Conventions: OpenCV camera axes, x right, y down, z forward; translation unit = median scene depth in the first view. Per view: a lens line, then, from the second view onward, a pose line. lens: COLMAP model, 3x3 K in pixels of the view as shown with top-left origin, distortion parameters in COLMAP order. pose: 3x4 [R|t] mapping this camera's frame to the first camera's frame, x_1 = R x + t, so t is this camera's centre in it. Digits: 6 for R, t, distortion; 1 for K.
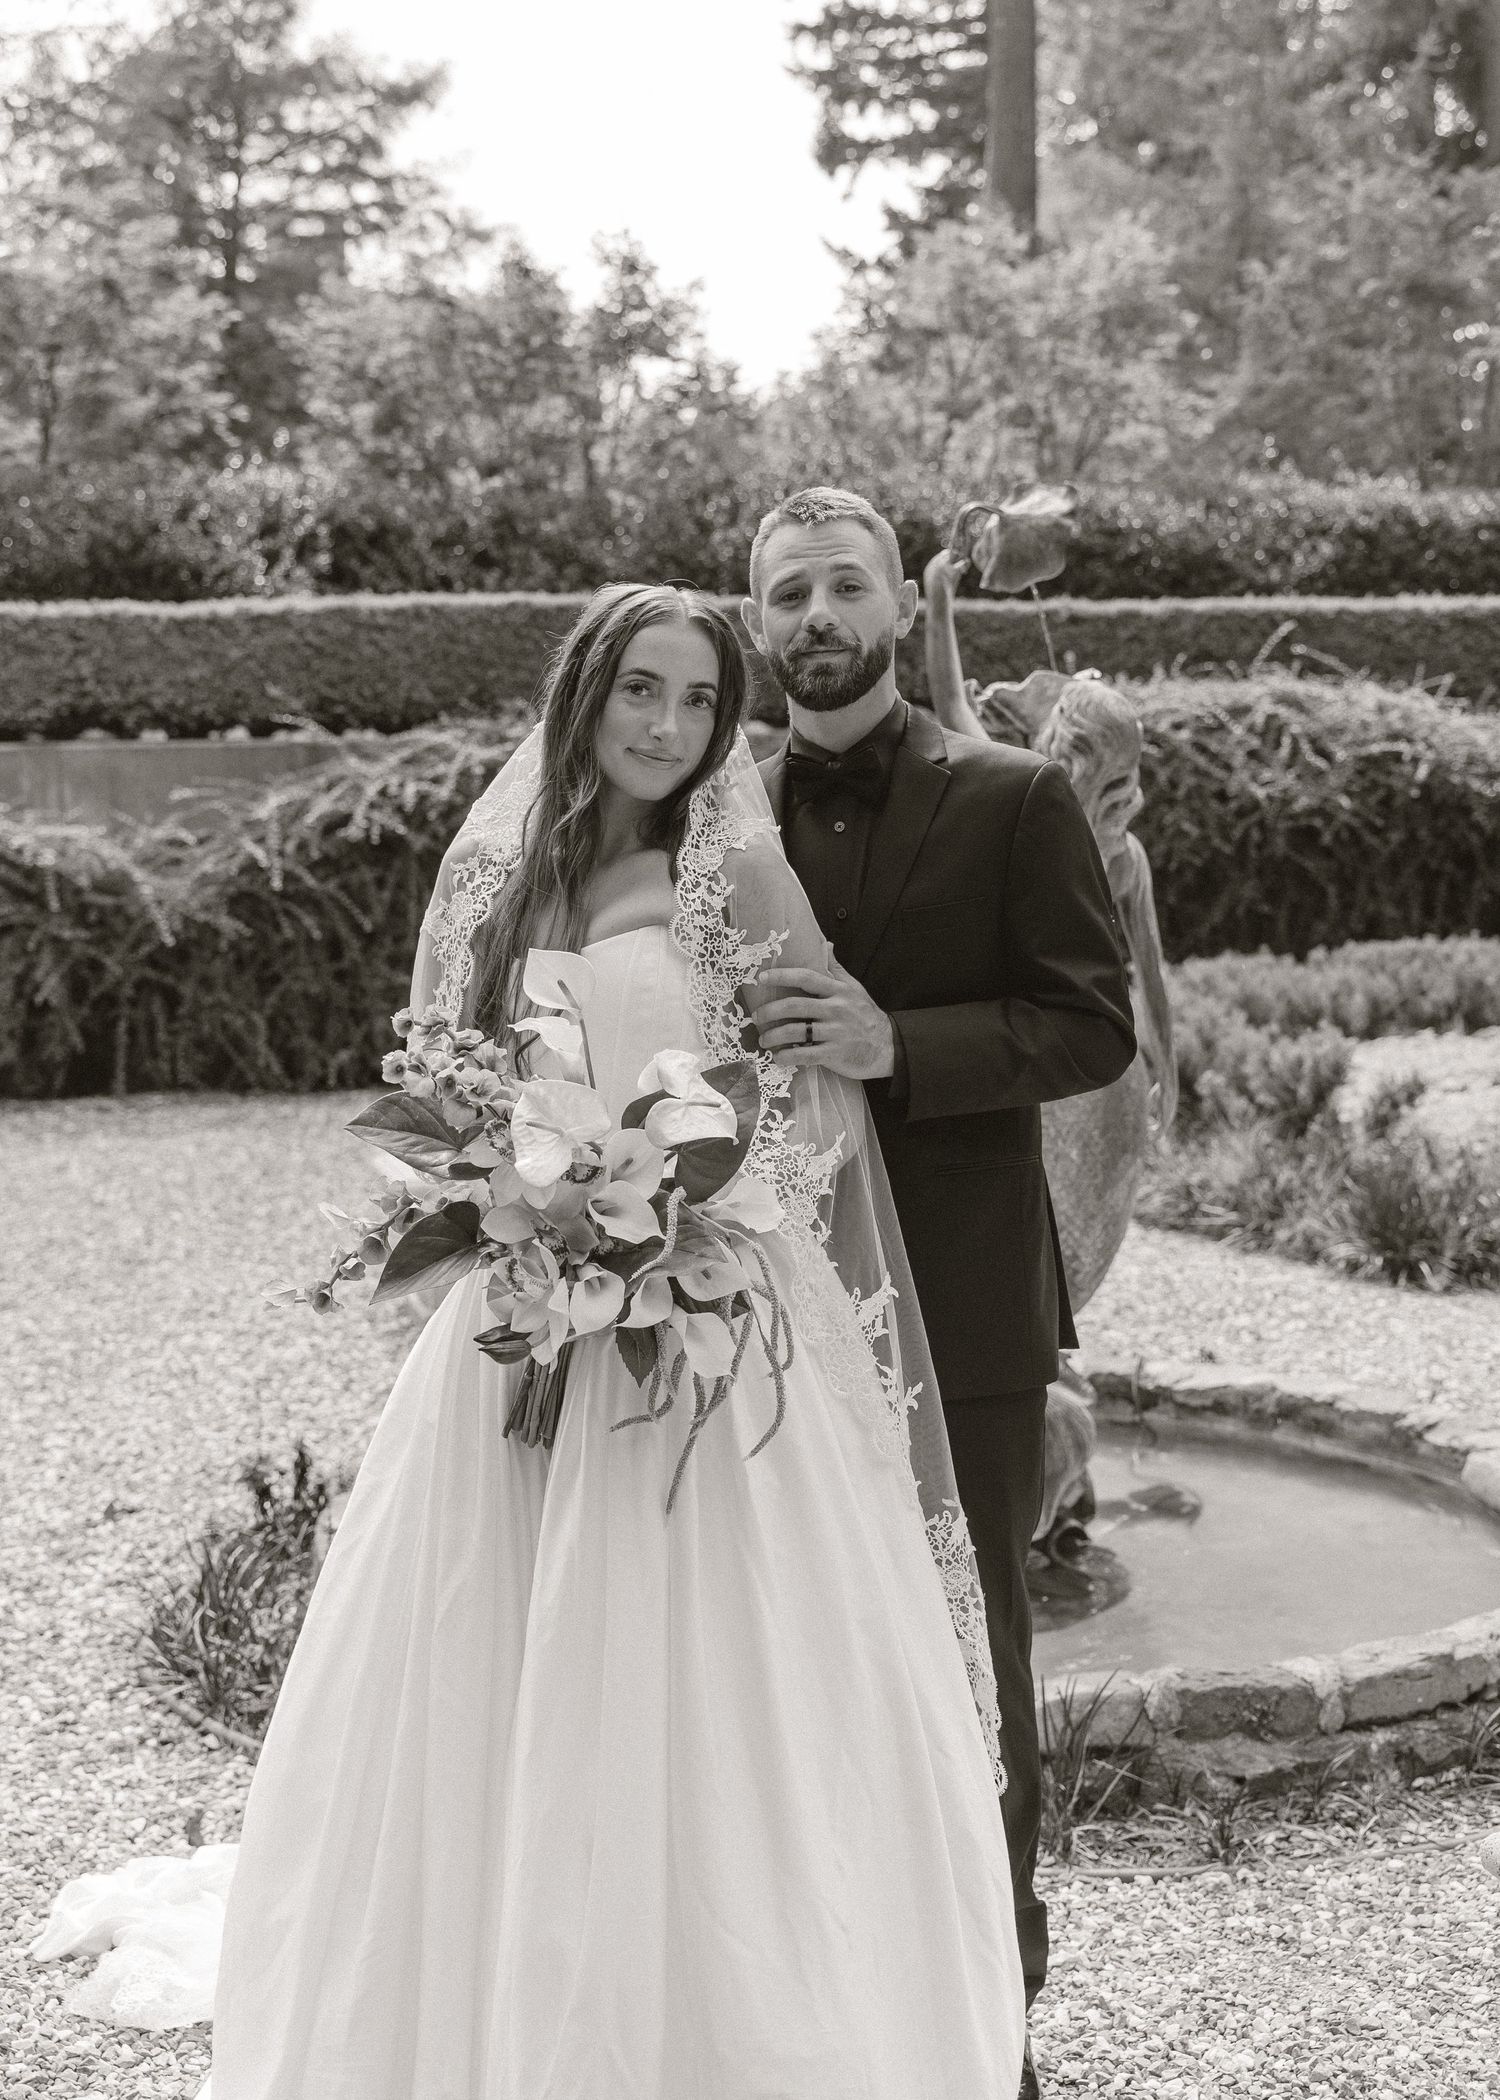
lens RADIAL K [[3244.3, 0, 663.4], [0, 3244.3, 1049.1], [0, 0, 1]] dist [-0.000141, 0.078401]
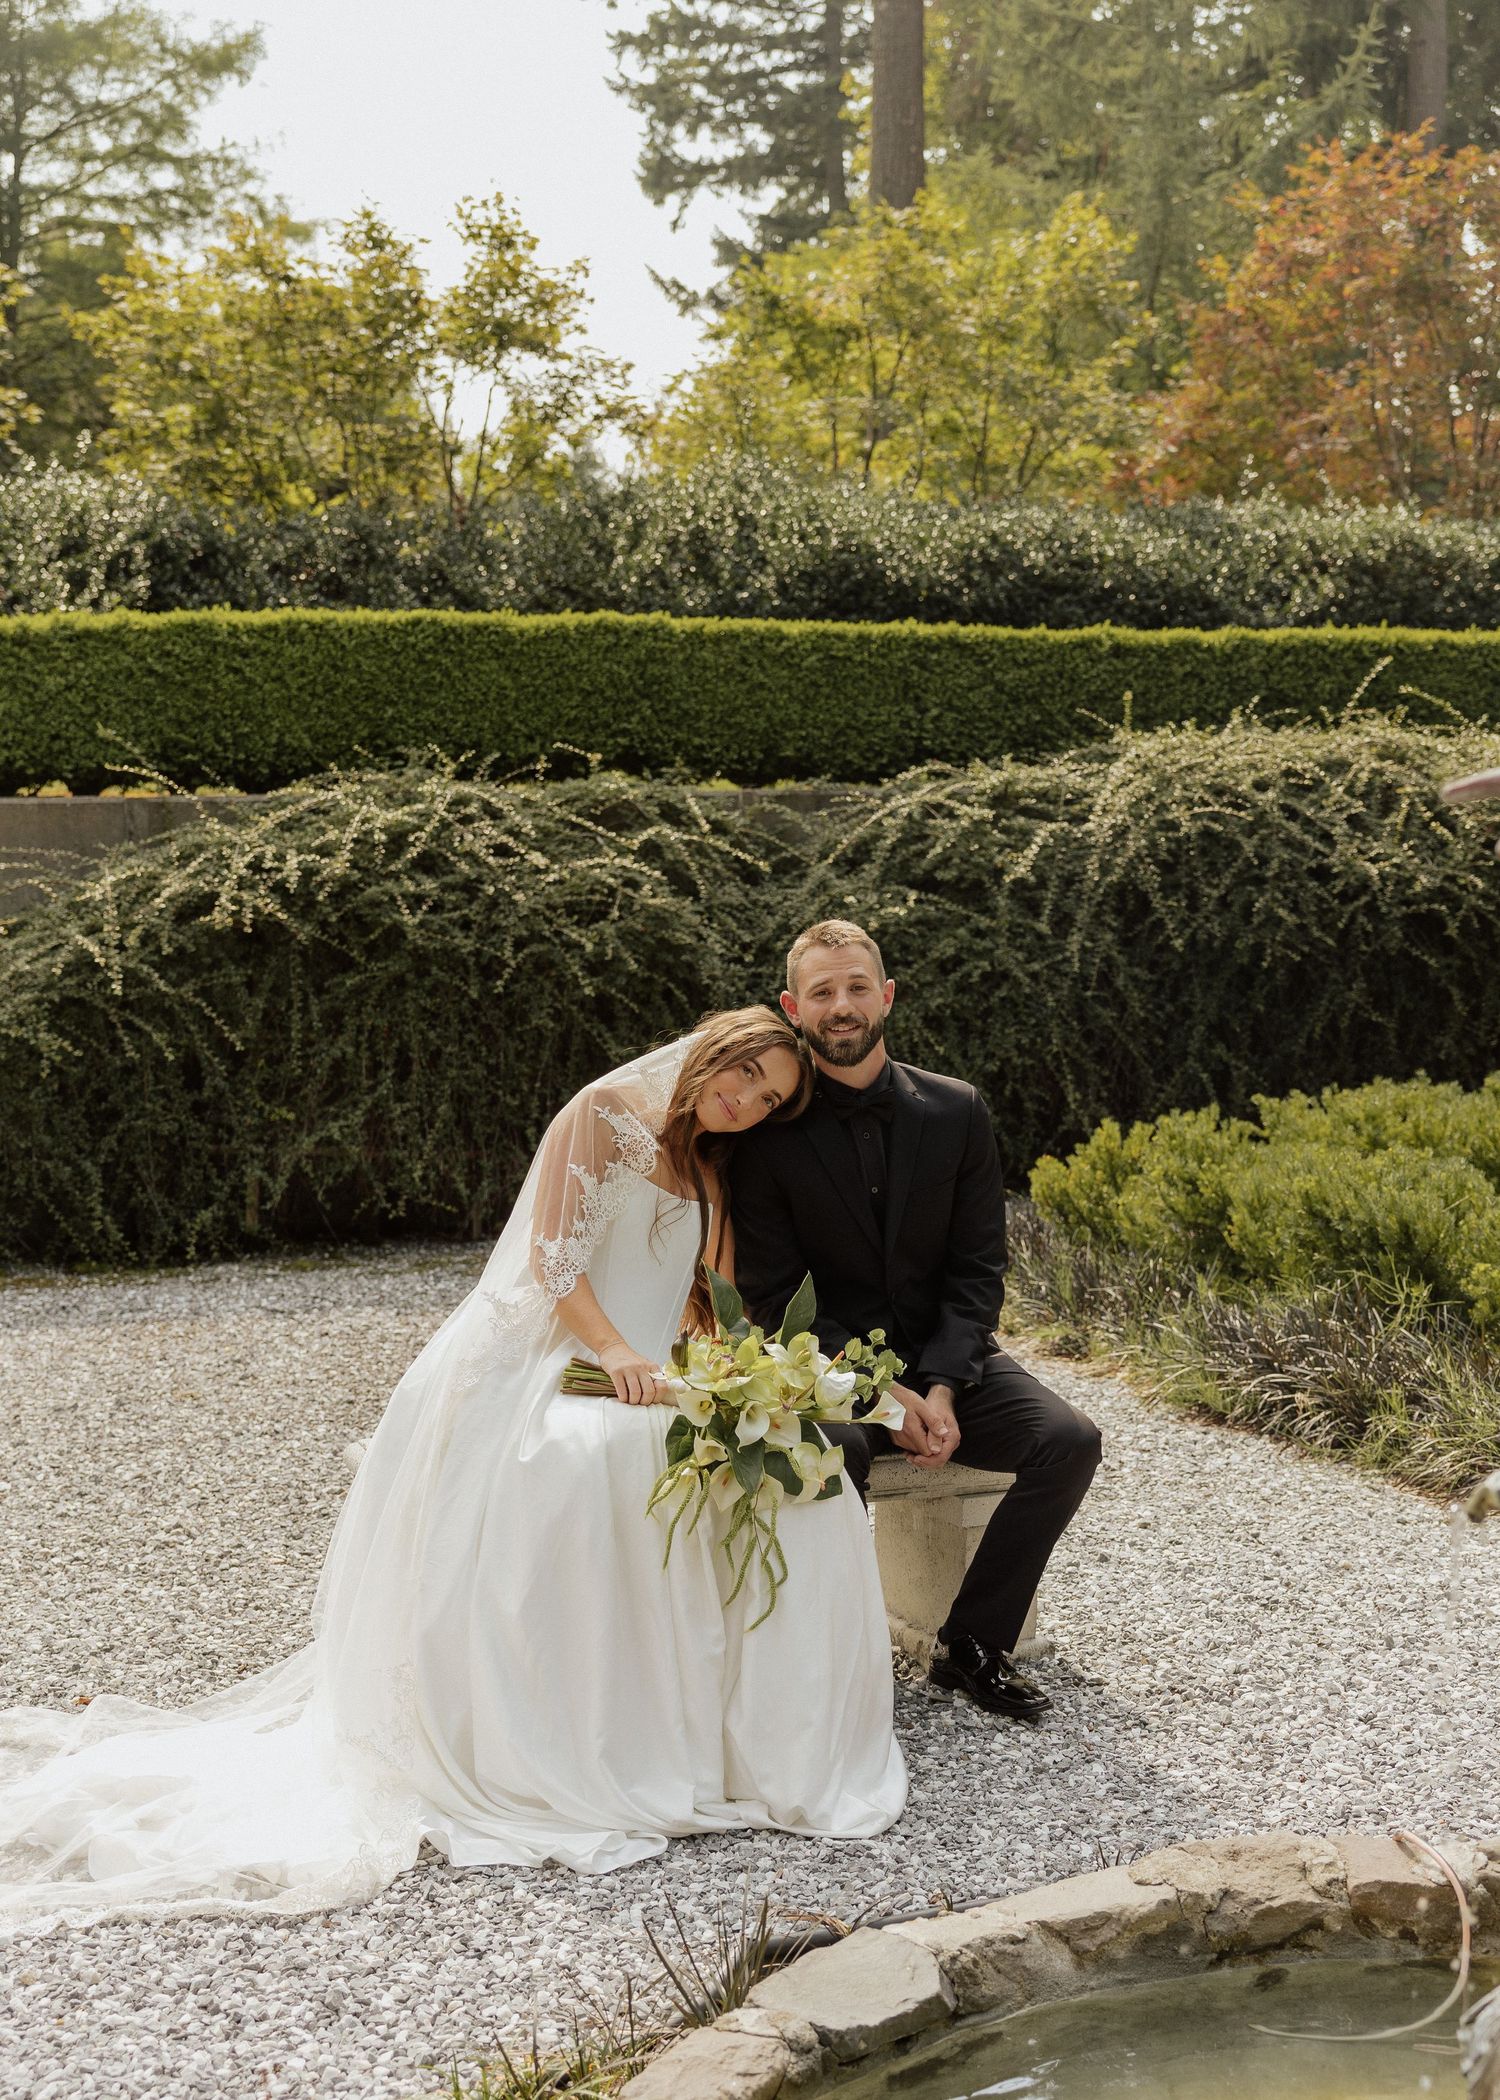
lens RADIAL K [[3267.9, 0, 708.7], [0, 3267.9, 1132.6], [0, 0, 1]] dist [0.000762, 0.114032]
pose [[0.996356, -0.003964, 0.085204, -0.032642], [0.003880, 0.999992, 0.001149, -0.012386], [-0.085208, -0.000814, 0.996363, 0.164050]]
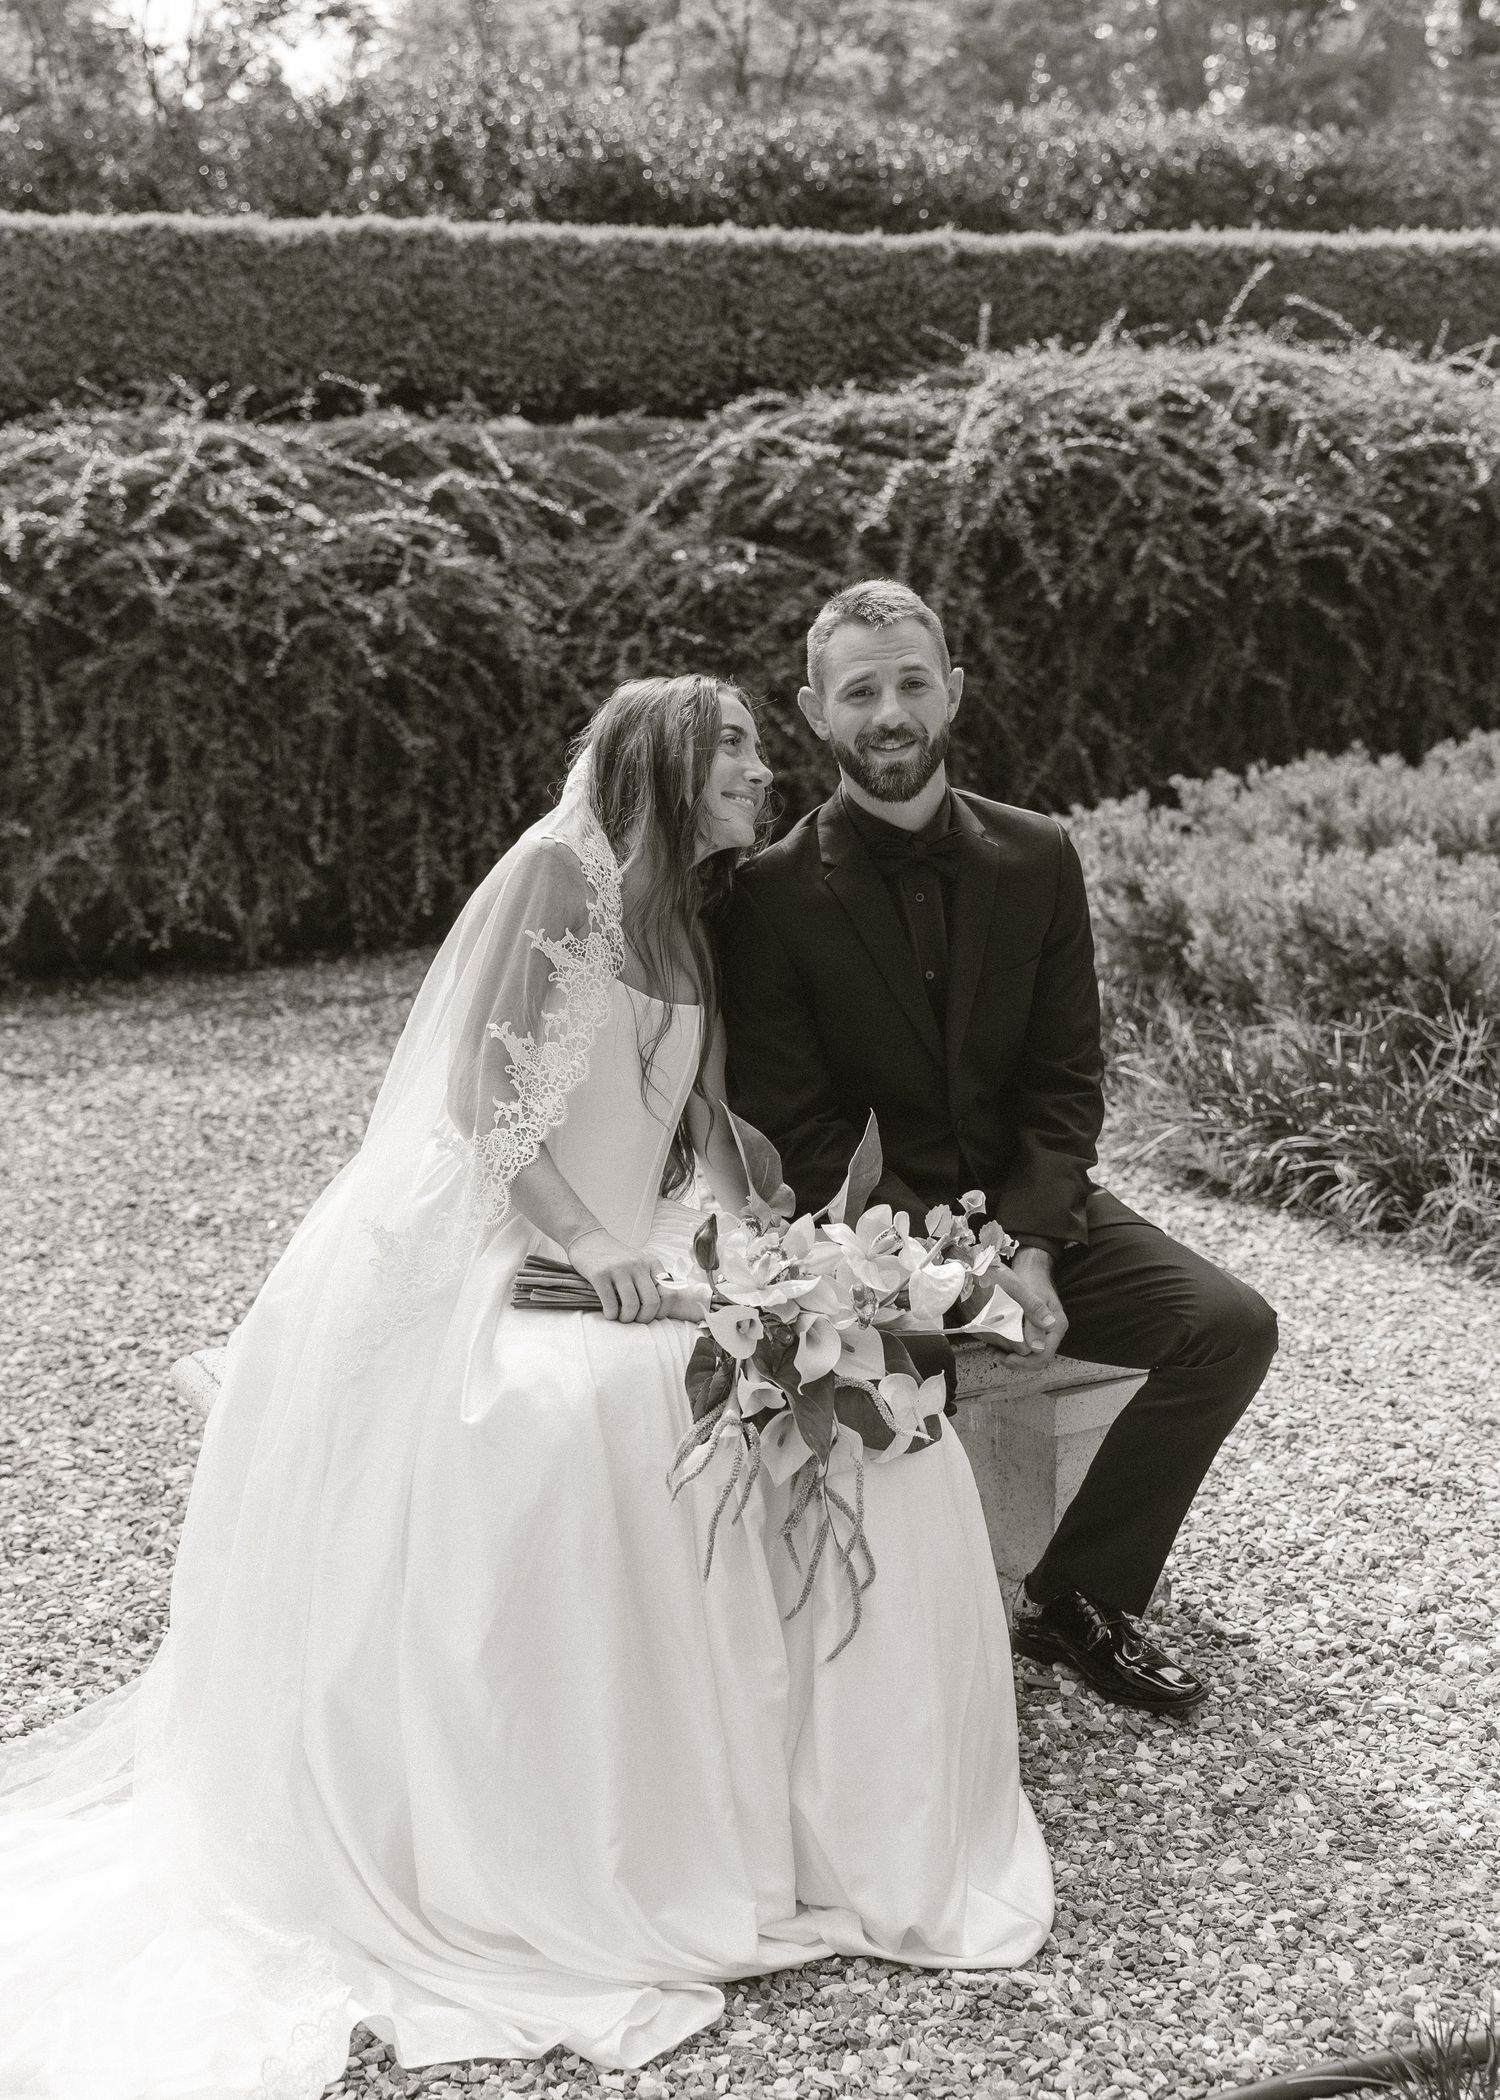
lens RADIAL K [[3197.2, 0, 752.5], [0, 3197.2, 1073.5], [0, 0, 1]] dist [0.018072, 0.051476]
pose [[0.981351, -0.048182, 0.186089, -0.040732], [0.031500, 0.995299, 0.091584, -0.018727], [-0.189627, -0.084014, 0.978255, 0.254504]]
